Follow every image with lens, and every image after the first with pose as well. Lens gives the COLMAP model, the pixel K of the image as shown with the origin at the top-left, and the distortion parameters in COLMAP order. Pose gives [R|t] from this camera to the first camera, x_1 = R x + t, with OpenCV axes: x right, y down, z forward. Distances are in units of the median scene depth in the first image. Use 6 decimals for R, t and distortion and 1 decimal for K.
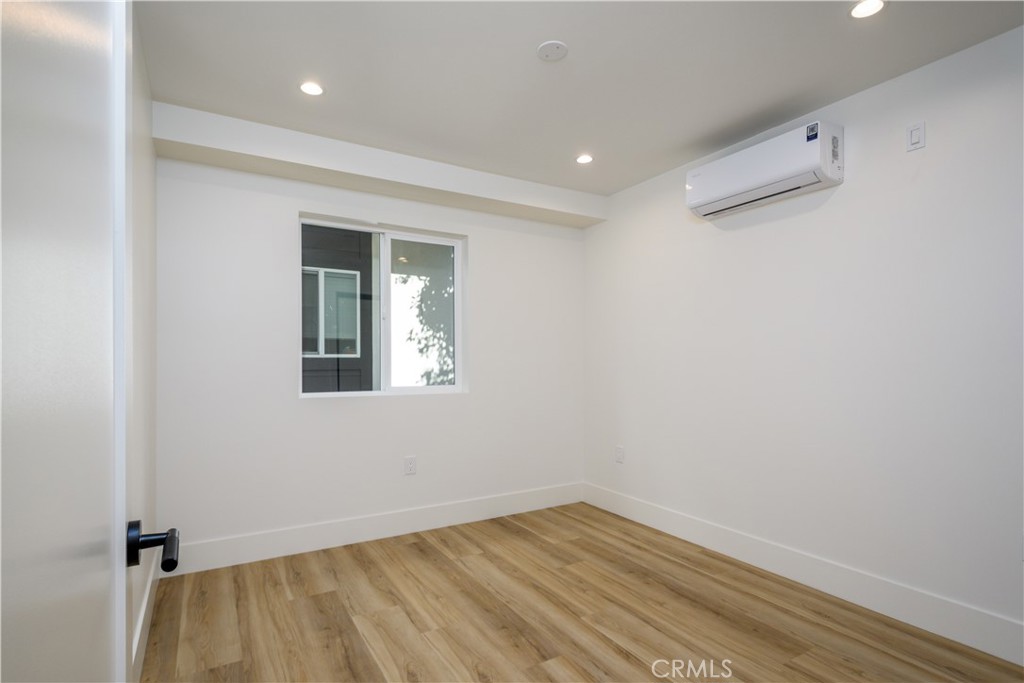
lens RADIAL K [[518.5, 0, 504.5], [0, 518.5, 365.2], [0, 0, 1]] dist [0.004942, -0.000230]
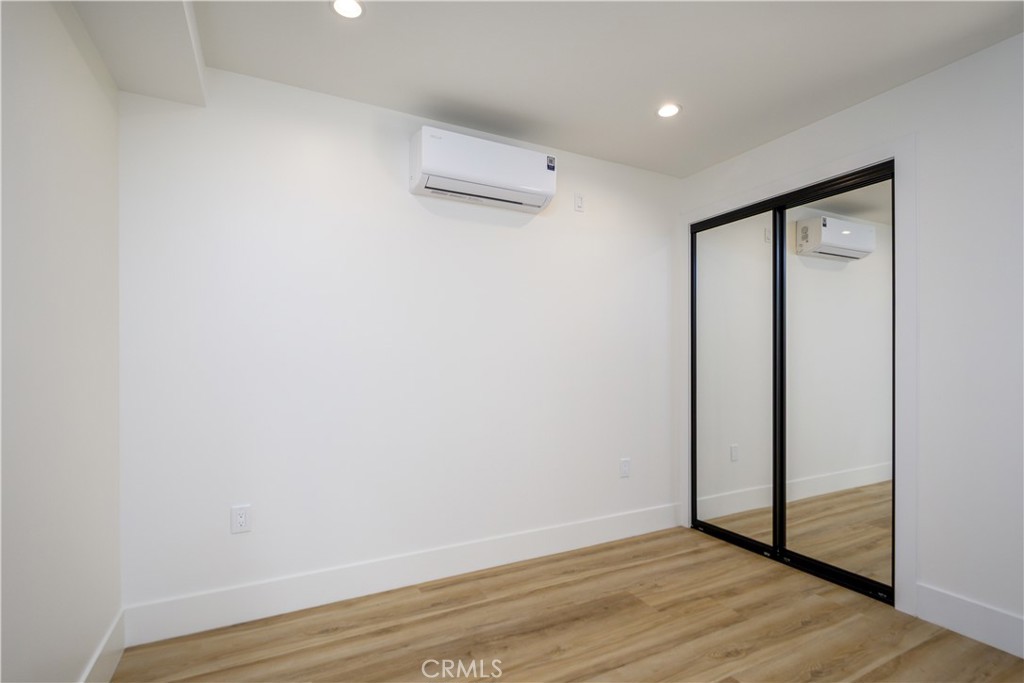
lens RADIAL K [[474.3, 0, 511.9], [0, 474.3, 360.6], [0, 0, 1]] dist [0.002731, 0.000246]
pose [[0.047753, -0.002466, 0.998856, -0.430502], [0.005712, 0.999981, 0.002195, -0.009981], [-0.998843, 0.005601, 0.047766, 0.950739]]
